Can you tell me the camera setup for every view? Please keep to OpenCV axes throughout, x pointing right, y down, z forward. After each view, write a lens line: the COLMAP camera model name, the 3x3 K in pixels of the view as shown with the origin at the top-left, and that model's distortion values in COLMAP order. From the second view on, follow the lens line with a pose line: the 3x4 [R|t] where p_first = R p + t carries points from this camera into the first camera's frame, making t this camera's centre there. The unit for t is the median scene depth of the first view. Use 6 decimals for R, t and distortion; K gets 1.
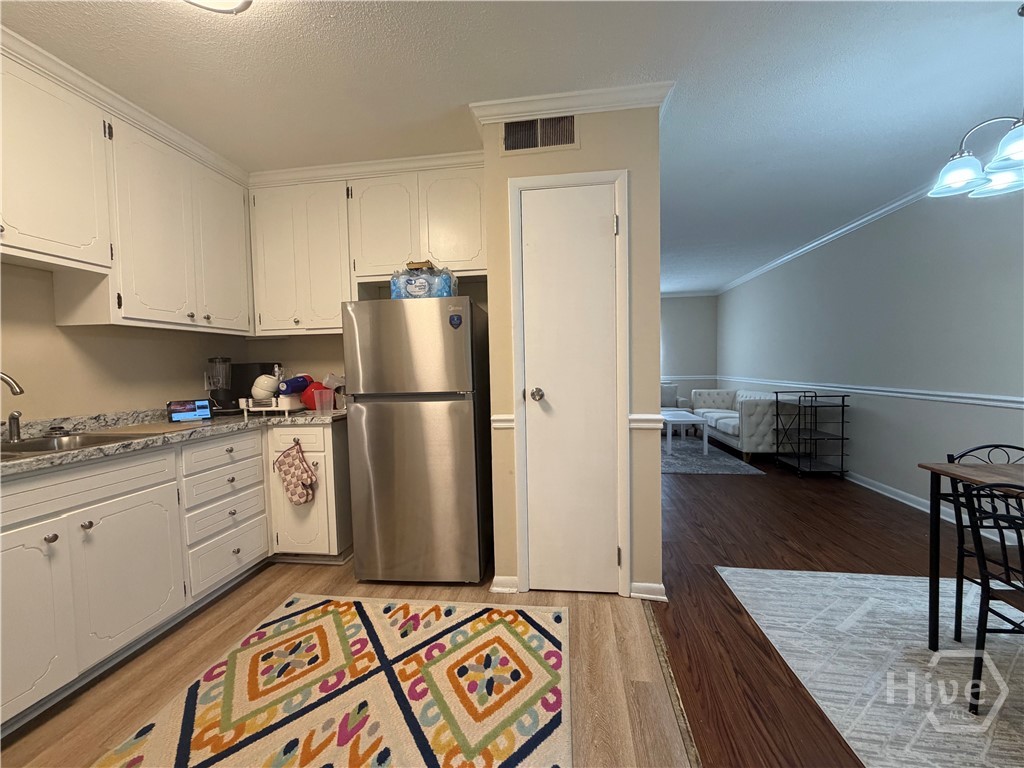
lens RADIAL K [[409.2, 0, 509.9], [0, 409.2, 385.5], [0, 0, 1]] dist [-0.000357, -0.000072]
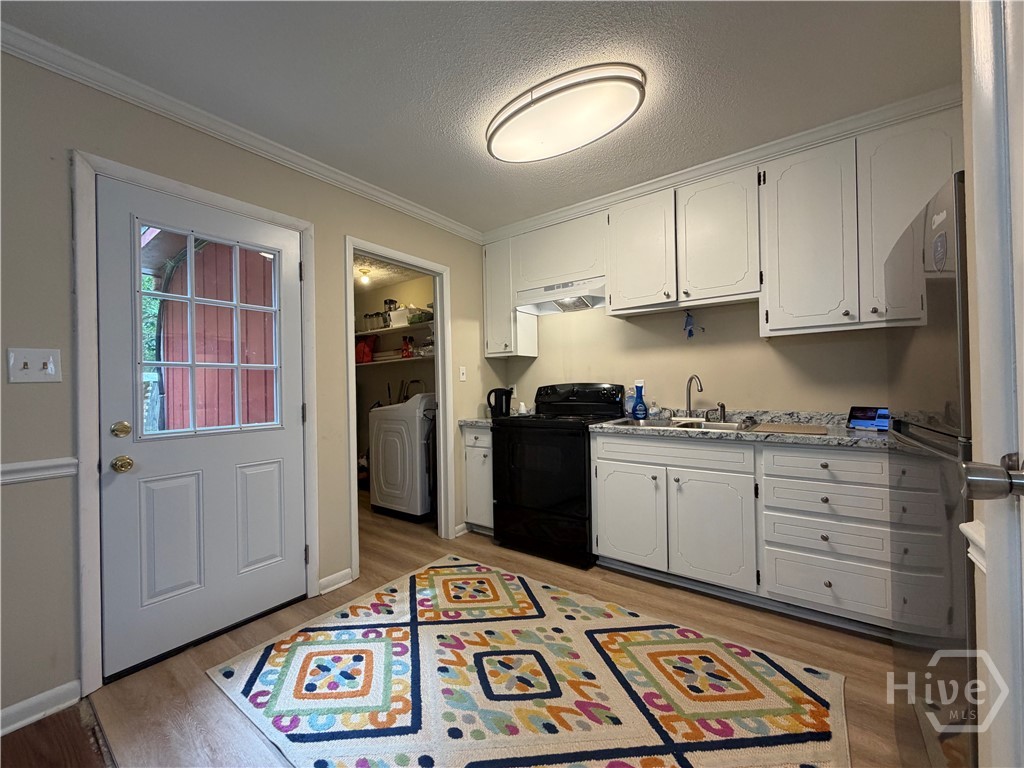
lens RADIAL K [[409.2, 0, 509.9], [0, 409.2, 385.5], [0, 0, 1]] dist [-0.000357, -0.000072]
pose [[-0.483809, 0.028920, -0.874696, 0.468826], [-0.010050, 0.999204, 0.038596, -0.046955], [0.875116, 0.027464, -0.483133, 0.957394]]
